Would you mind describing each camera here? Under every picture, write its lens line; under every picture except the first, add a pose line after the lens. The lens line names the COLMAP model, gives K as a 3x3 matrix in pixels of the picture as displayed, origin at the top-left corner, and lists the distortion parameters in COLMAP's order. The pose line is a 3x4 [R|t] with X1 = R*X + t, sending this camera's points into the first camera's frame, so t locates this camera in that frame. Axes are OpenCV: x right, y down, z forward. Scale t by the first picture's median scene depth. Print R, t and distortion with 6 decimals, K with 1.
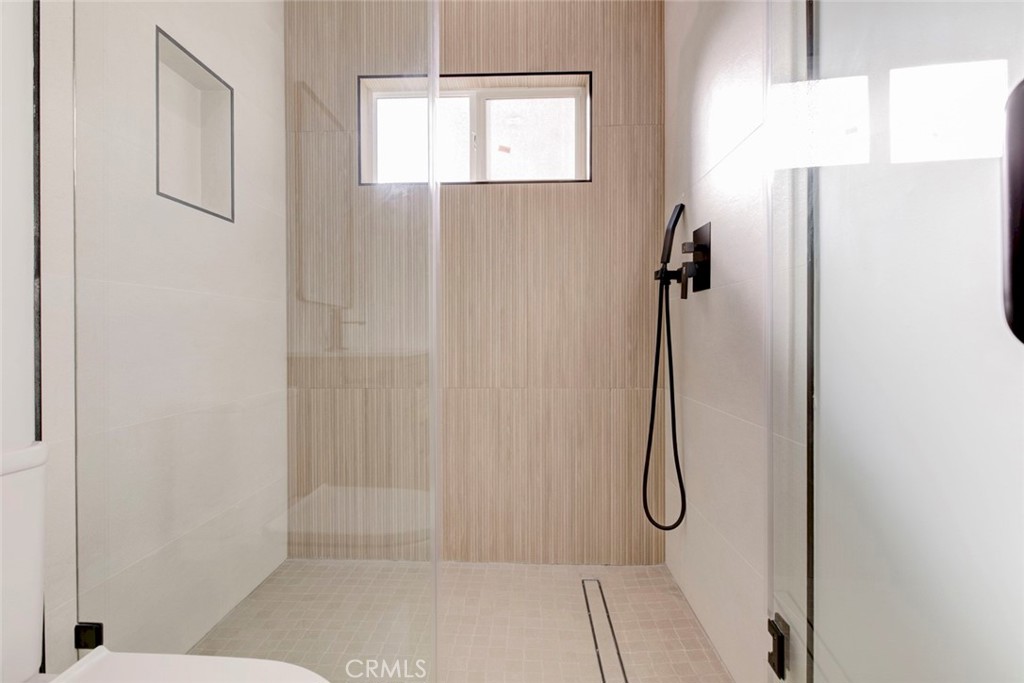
lens RADIAL K [[479.7, 0, 503.8], [0, 479.7, 336.8], [0, 0, 1]] dist [0.005702, -0.002315]
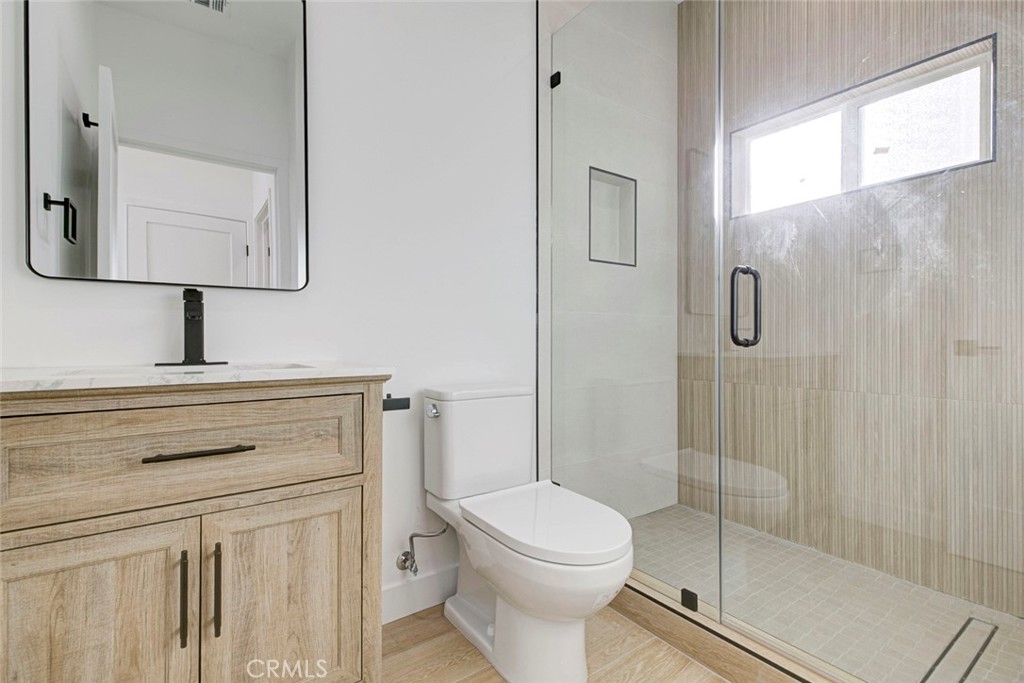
lens RADIAL K [[479.7, 0, 520.5], [0, 479.7, 336.9], [0, 0, 1]] dist [0.005702, -0.002315]
pose [[0.624953, -0.002718, -0.780657, 0.331118], [-0.005158, 0.999958, -0.007611, 0.001212], [0.780645, 0.008783, 0.624913, -0.201310]]
